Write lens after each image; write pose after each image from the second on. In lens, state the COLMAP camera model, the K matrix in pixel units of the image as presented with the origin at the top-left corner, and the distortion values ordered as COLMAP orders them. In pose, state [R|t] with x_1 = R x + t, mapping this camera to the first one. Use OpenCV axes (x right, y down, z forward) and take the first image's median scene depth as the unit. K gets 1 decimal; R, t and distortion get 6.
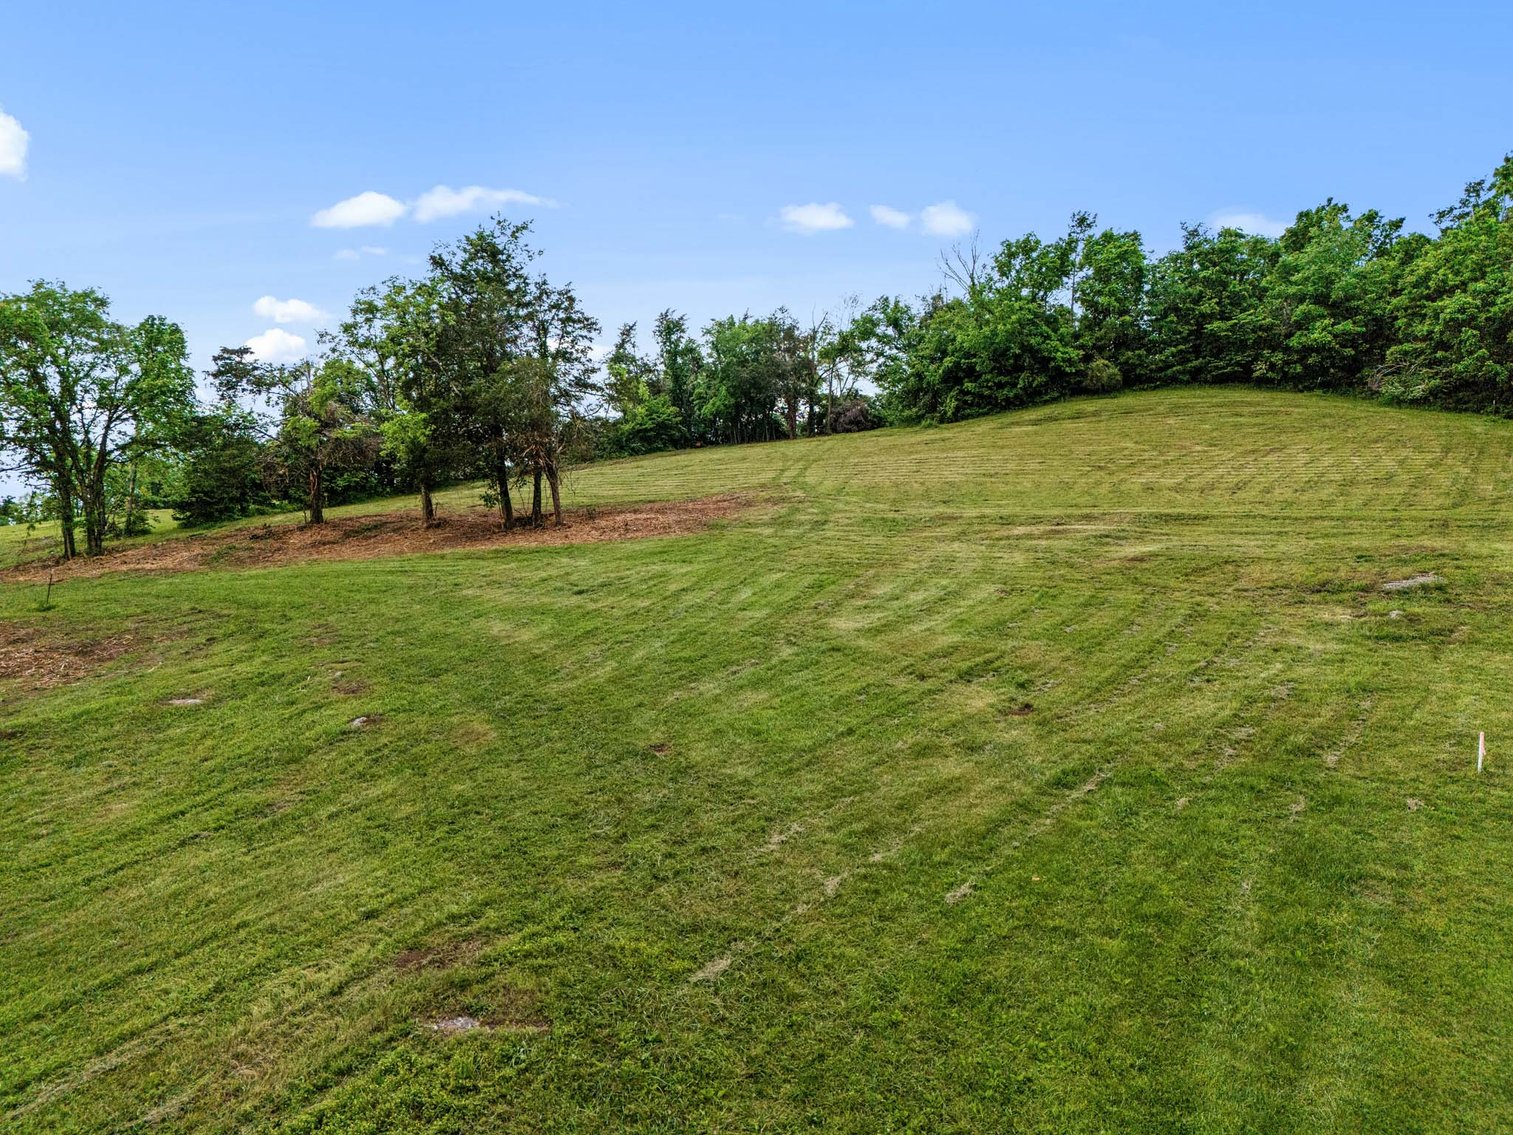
lens RADIAL K [[1105.1, 0, 764.4], [0, 1105.1, 571.1], [0, 0, 1]] dist [0.067145, -0.062823]
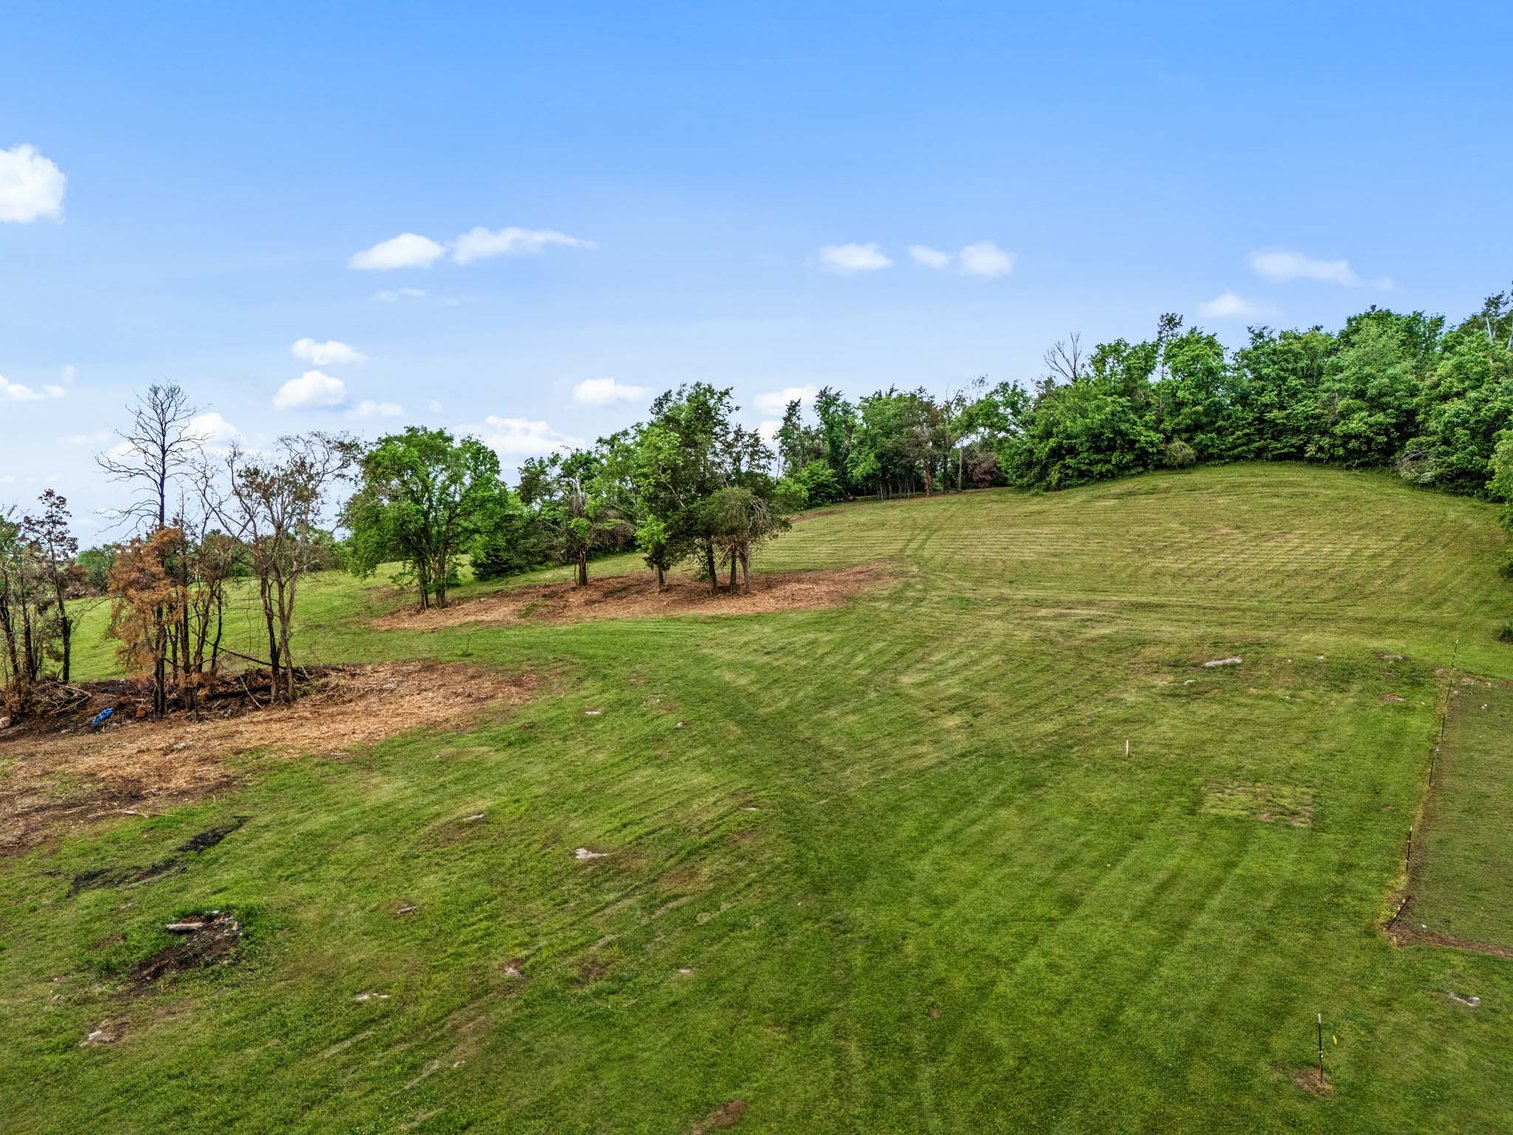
lens RADIAL K [[1105.1, 0, 758.2], [0, 1105.1, 579.9], [0, 0, 1]] dist [0.067145, -0.062823]
pose [[0.988306, 0.003518, -0.152446, 0.039915], [-0.003141, 0.999991, 0.002715, -0.047612], [0.152454, -0.002204, 0.988308, -0.345305]]
